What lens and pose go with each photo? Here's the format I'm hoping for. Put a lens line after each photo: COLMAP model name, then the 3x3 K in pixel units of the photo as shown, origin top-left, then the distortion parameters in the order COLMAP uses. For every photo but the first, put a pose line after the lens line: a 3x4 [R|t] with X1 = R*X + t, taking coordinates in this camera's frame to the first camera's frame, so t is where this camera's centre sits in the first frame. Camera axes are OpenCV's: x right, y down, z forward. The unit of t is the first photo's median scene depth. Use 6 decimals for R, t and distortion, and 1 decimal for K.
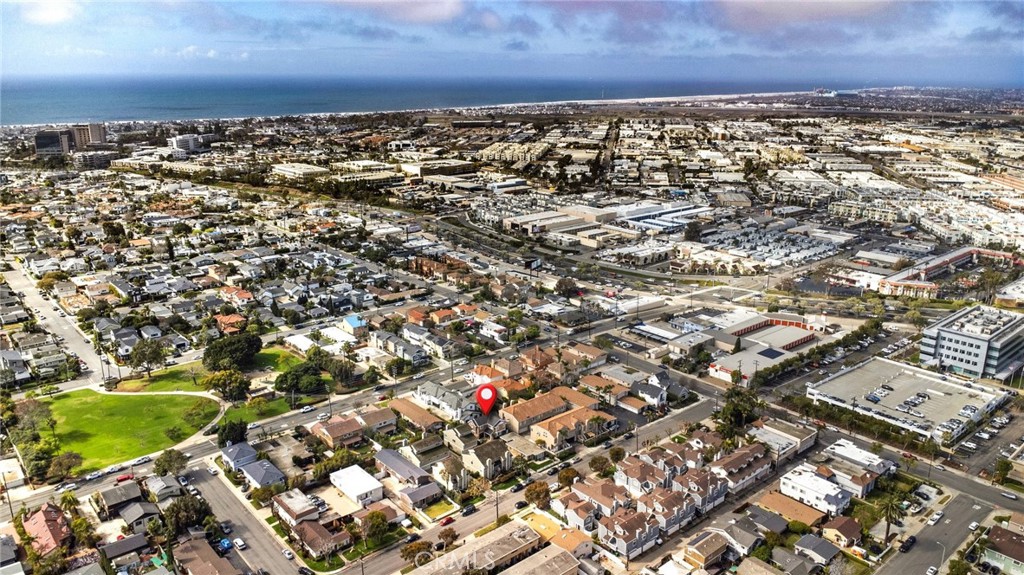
lens RADIAL K [[756.7, 0, 514.3], [0, 756.7, 287.4], [0, 0, 1]] dist [0.032780, -0.052817]
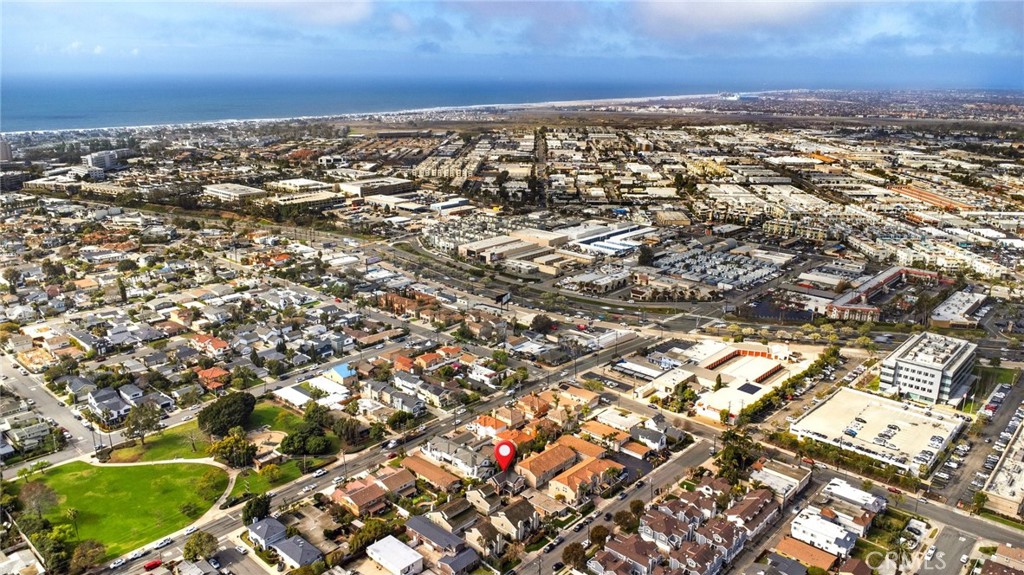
lens RADIAL K [[756.7, 0, 514.1], [0, 756.7, 289.0], [0, 0, 1]] dist [0.032780, -0.052817]
pose [[0.993103, -0.027710, 0.113922, -0.083315], [0.027196, 0.999612, 0.006059, -0.053124], [-0.114045, -0.002919, 0.993471, -0.013163]]
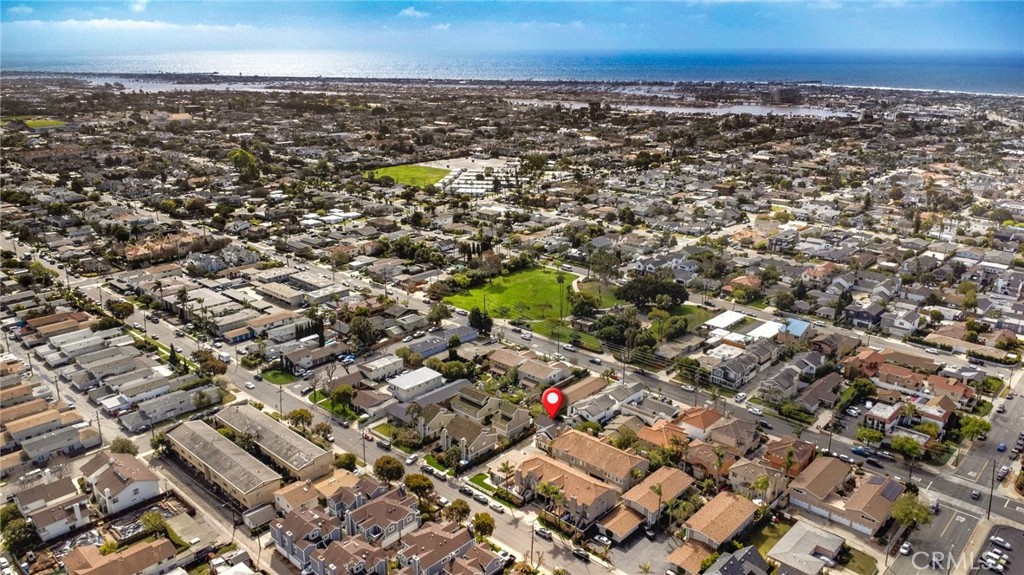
lens RADIAL K [[756.7, 0, 509.4], [0, 756.7, 286.1], [0, 0, 1]] dist [0.032780, -0.052817]
pose [[0.086918, 0.296244, -0.951149, 0.429756], [-0.272993, 0.925298, 0.263246, -0.103706], [0.958082, 0.236776, 0.161298, 0.489970]]
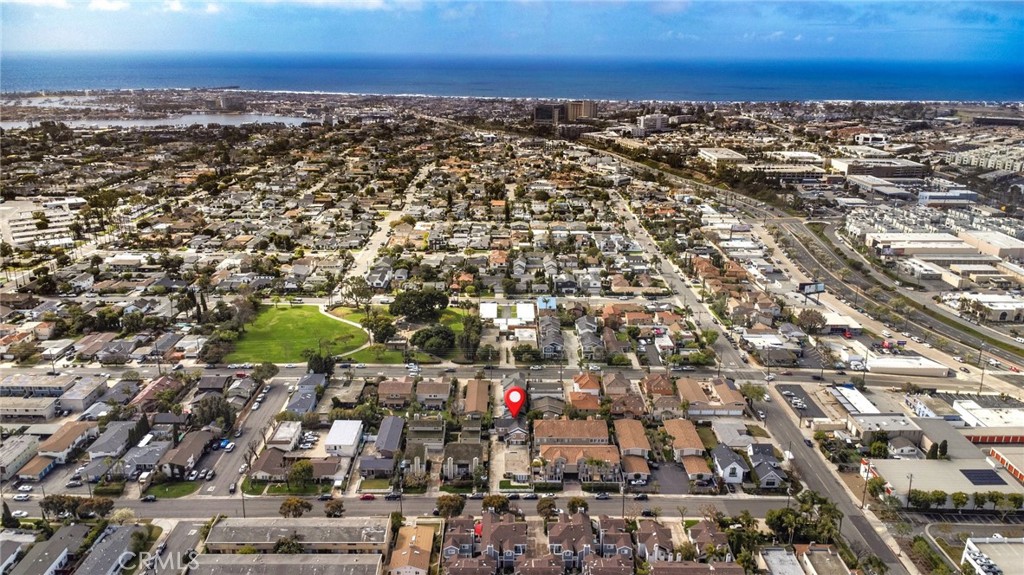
lens RADIAL K [[756.7, 0, 513.1], [0, 756.7, 283.9], [0, 0, 1]] dist [0.032780, -0.052817]
pose [[0.756451, 0.195706, -0.624084, 0.322117], [-0.186104, 0.979146, 0.081474, -0.045497], [0.627015, 0.054513, 0.777098, 0.161109]]
